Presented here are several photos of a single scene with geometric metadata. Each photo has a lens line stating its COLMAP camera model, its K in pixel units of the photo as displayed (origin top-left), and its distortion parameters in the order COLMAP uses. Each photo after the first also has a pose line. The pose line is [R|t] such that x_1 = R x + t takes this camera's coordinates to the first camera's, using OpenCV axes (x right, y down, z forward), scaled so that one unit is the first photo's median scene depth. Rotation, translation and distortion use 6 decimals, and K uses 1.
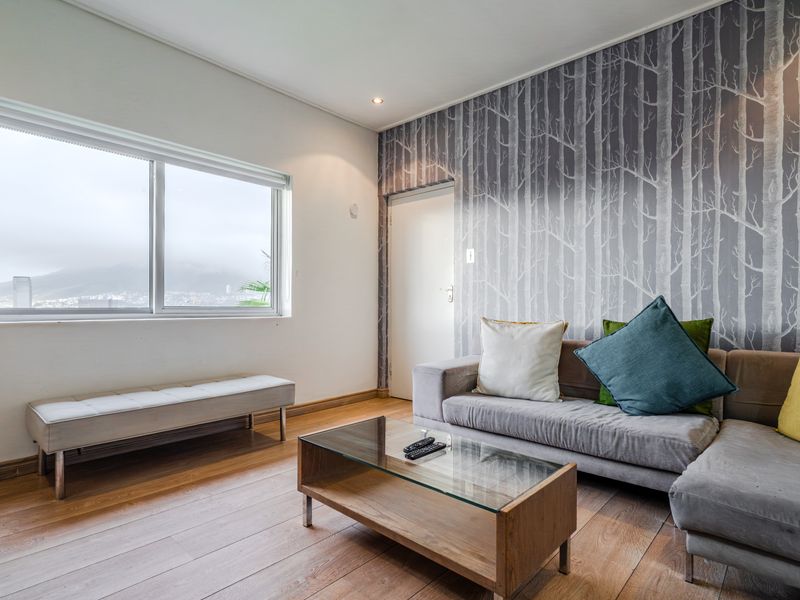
lens RADIAL K [[445.2, 0, 412.6], [0, 445.2, 302.6], [0, 0, 1]] dist [0.000530, 0.003544]
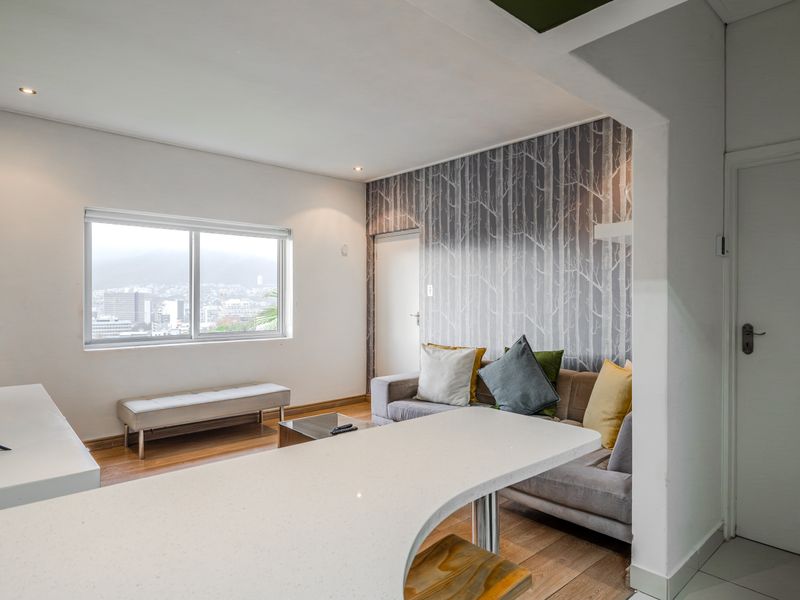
lens RADIAL K [[505.3, 0, 410.3], [0, 505.3, 296.2], [0, 0, 1]] dist [0.011497, 0.002572]
pose [[0.994745, -0.002993, -0.102339, 0.249888], [0.003105, 0.999995, 0.000931, -0.102022], [0.102336, -0.001244, 0.994749, -0.488910]]
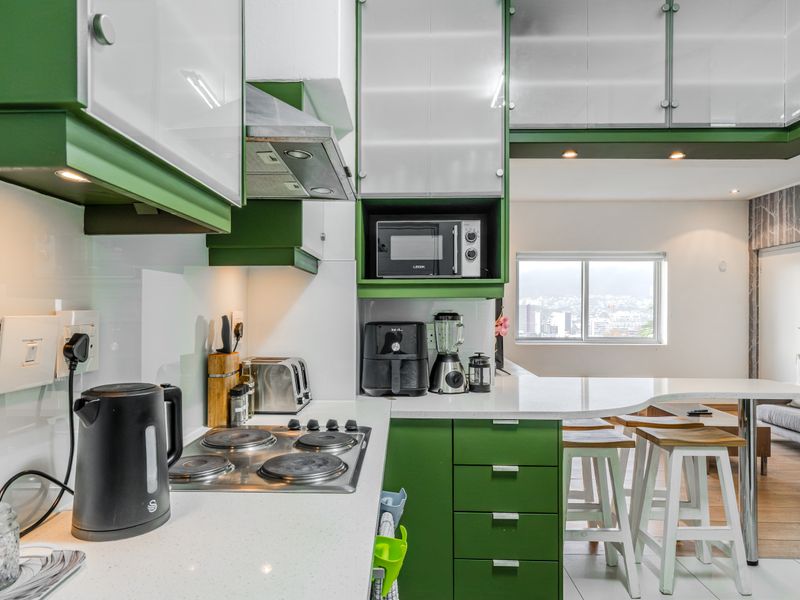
lens RADIAL K [[506.4, 0, 381.4], [0, 506.4, 310.8], [0, 0, 1]] dist [0.003775, -0.005255]
pose [[0.635939, 0.001039, -0.771739, 0.501983], [0.002637, 0.999990, 0.003519, -0.105158], [0.771735, -0.004273, 0.635930, -0.969007]]
